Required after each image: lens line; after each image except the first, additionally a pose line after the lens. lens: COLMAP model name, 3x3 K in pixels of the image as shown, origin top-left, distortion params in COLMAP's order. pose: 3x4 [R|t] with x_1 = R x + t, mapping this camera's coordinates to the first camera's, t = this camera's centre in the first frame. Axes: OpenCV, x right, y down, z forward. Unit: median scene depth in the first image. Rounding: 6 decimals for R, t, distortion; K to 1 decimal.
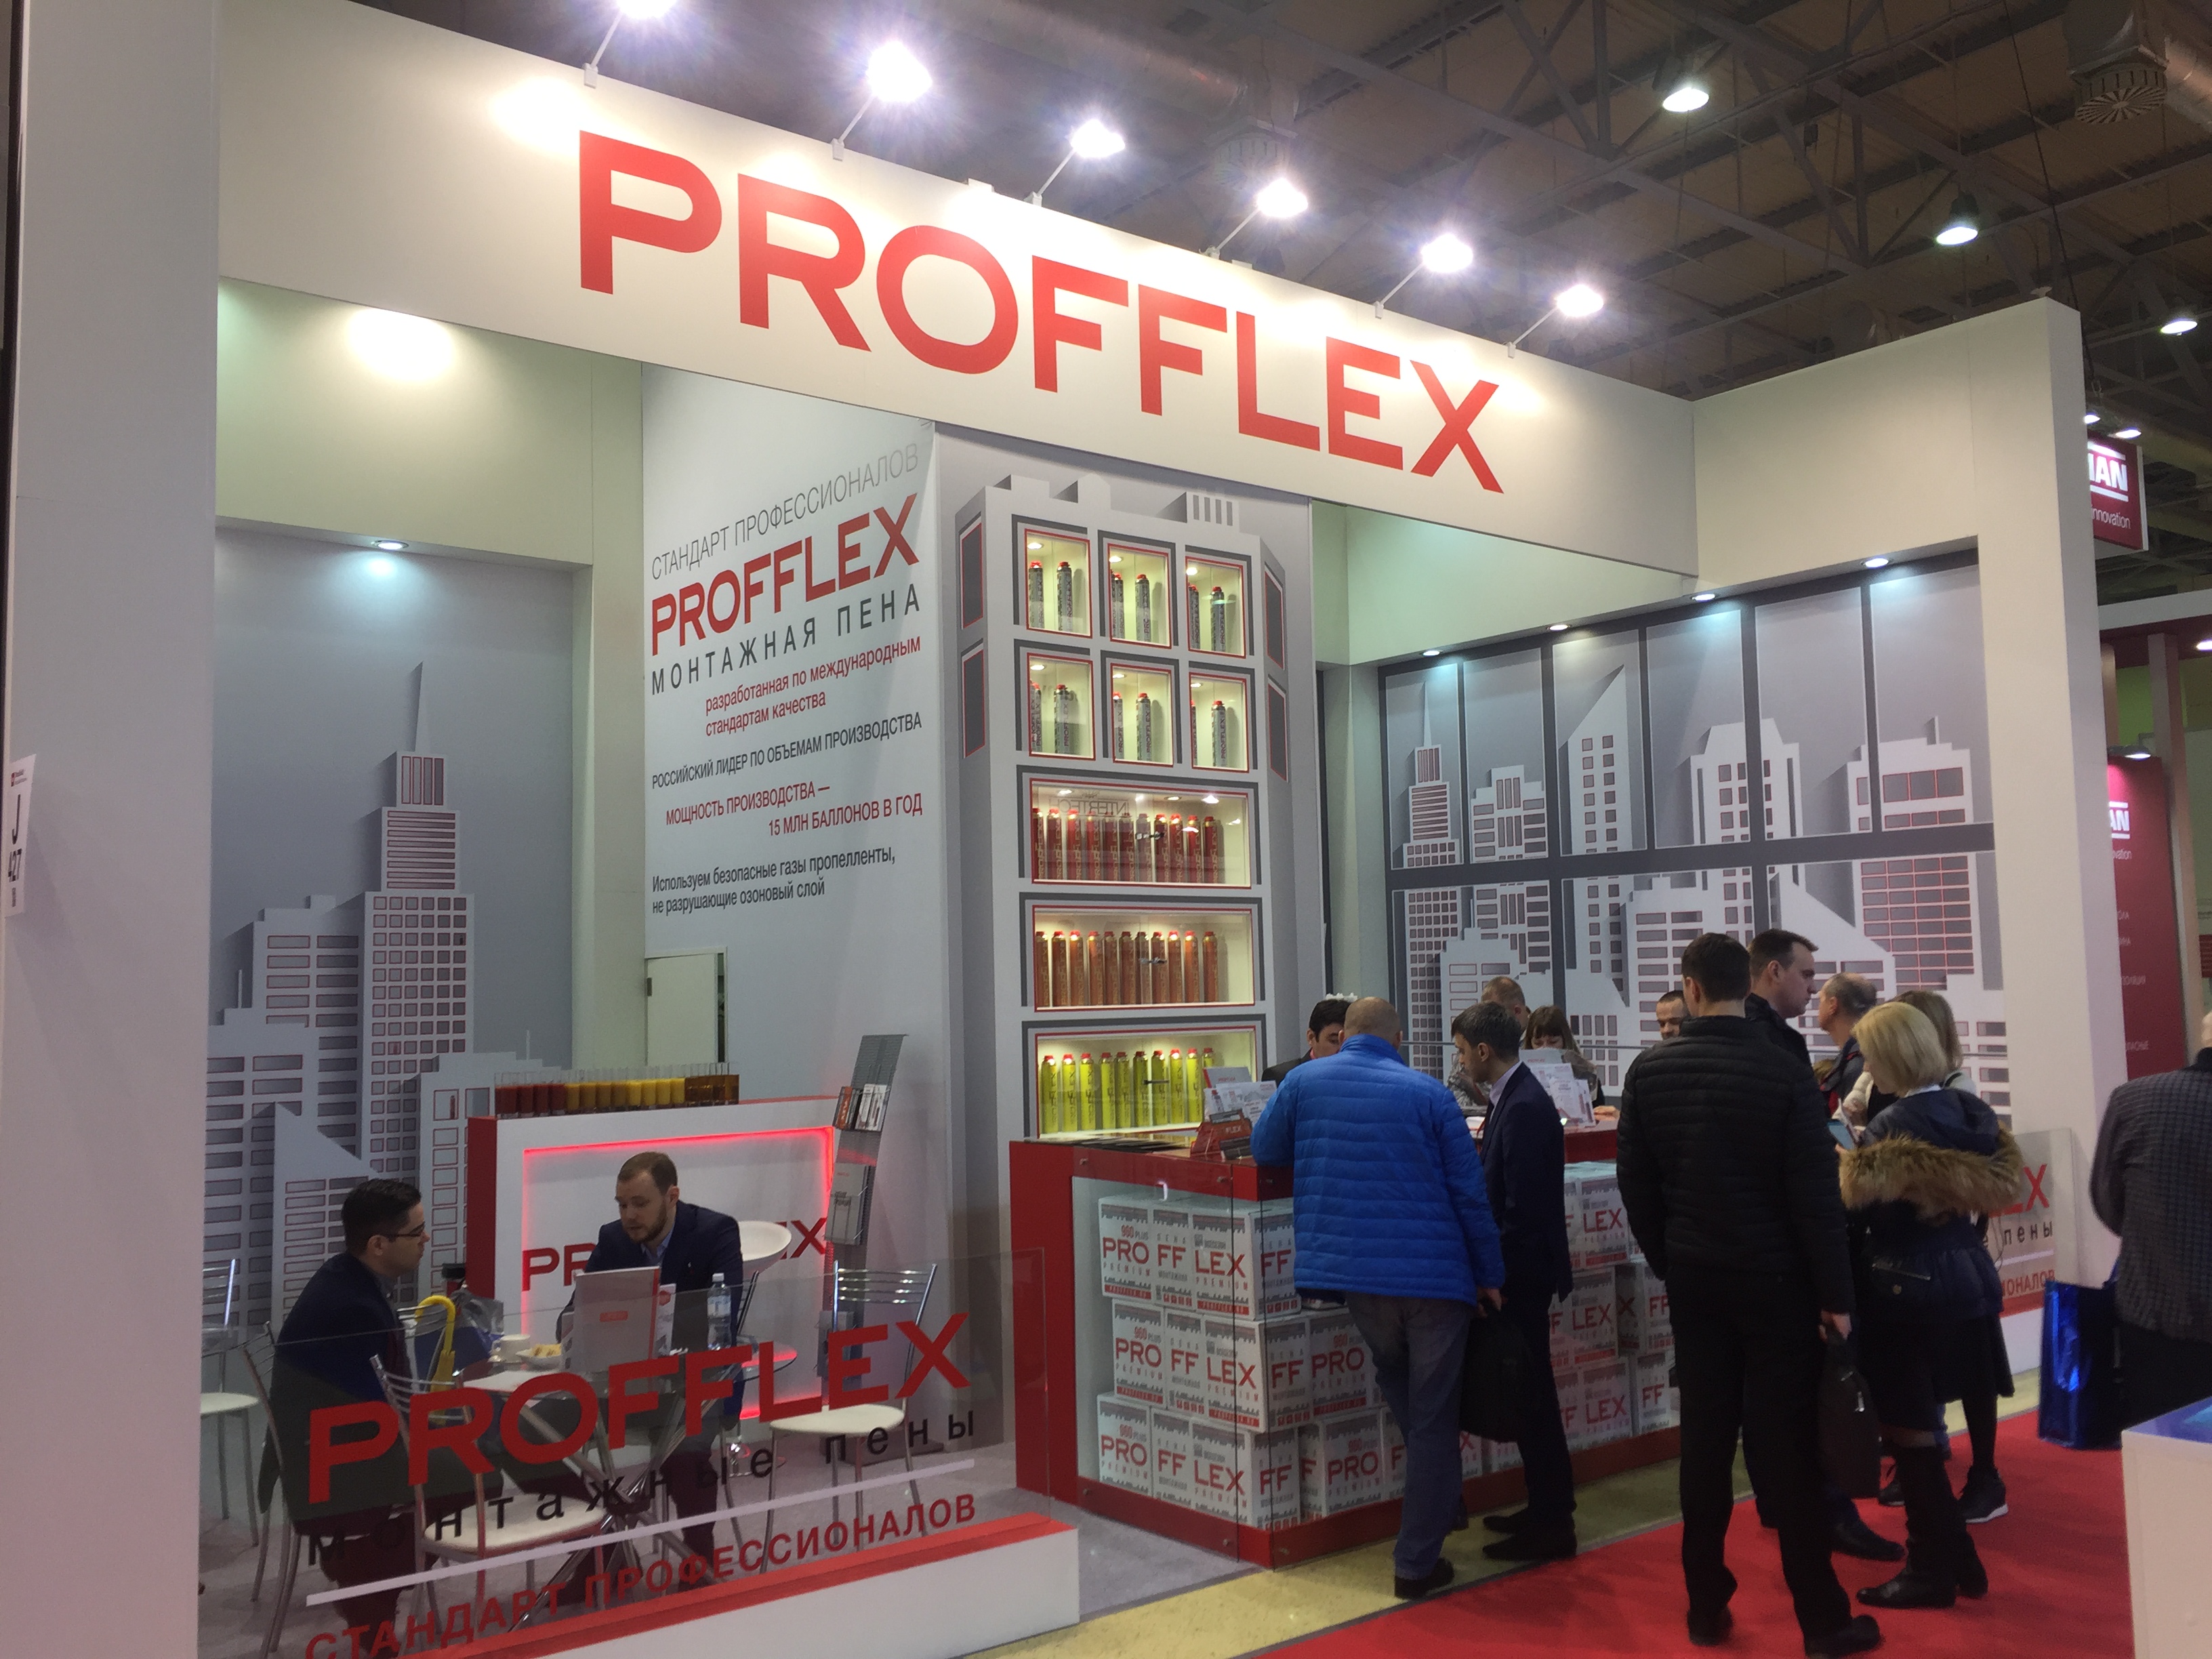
lens RADIAL K [[1887.8, 0, 1107.2], [0, 1887.8, 835.2], [0, 0, 1]] dist [0.062185, -0.051524]
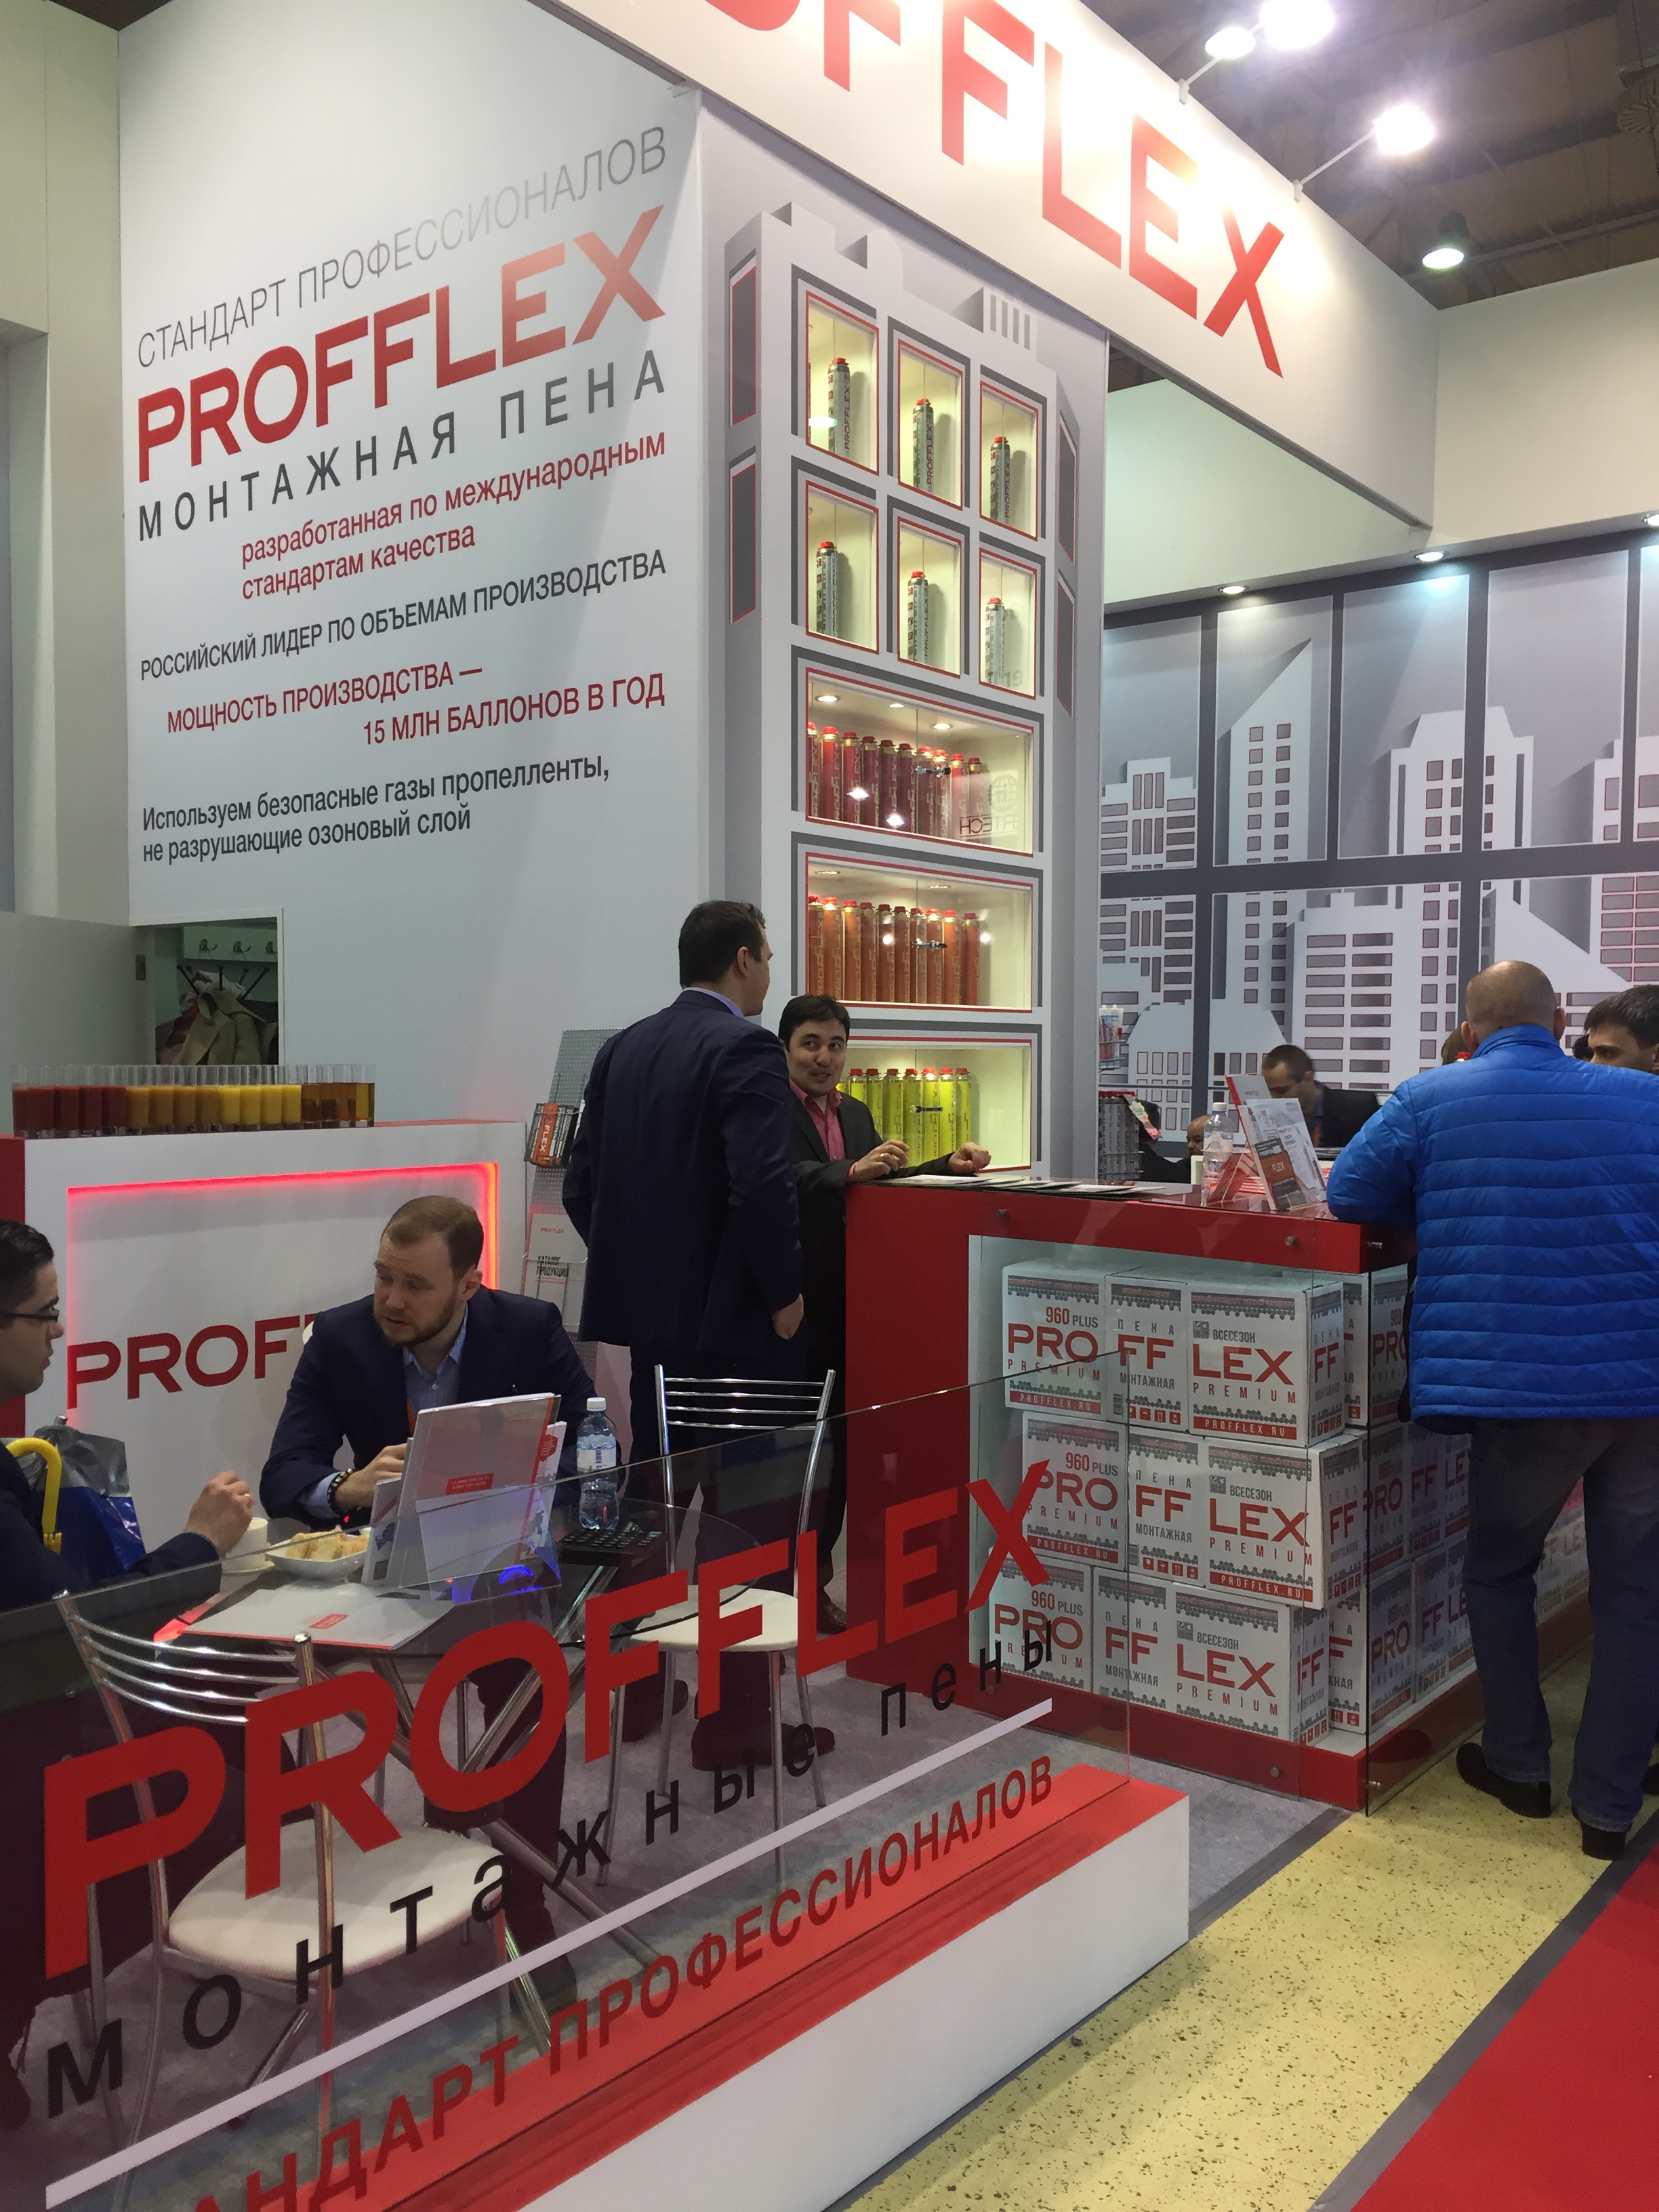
lens RADIAL K [[1887.8, 0, 827.1], [0, 1887.8, 1104.5], [0, 0, 1]] dist [0.062185, -0.051524]
pose [[0.972126, 0.019897, 0.233613, -0.175110], [-0.045117, 0.993646, 0.103115, 0.051875], [-0.230077, -0.110781, 0.966846, 0.283766]]
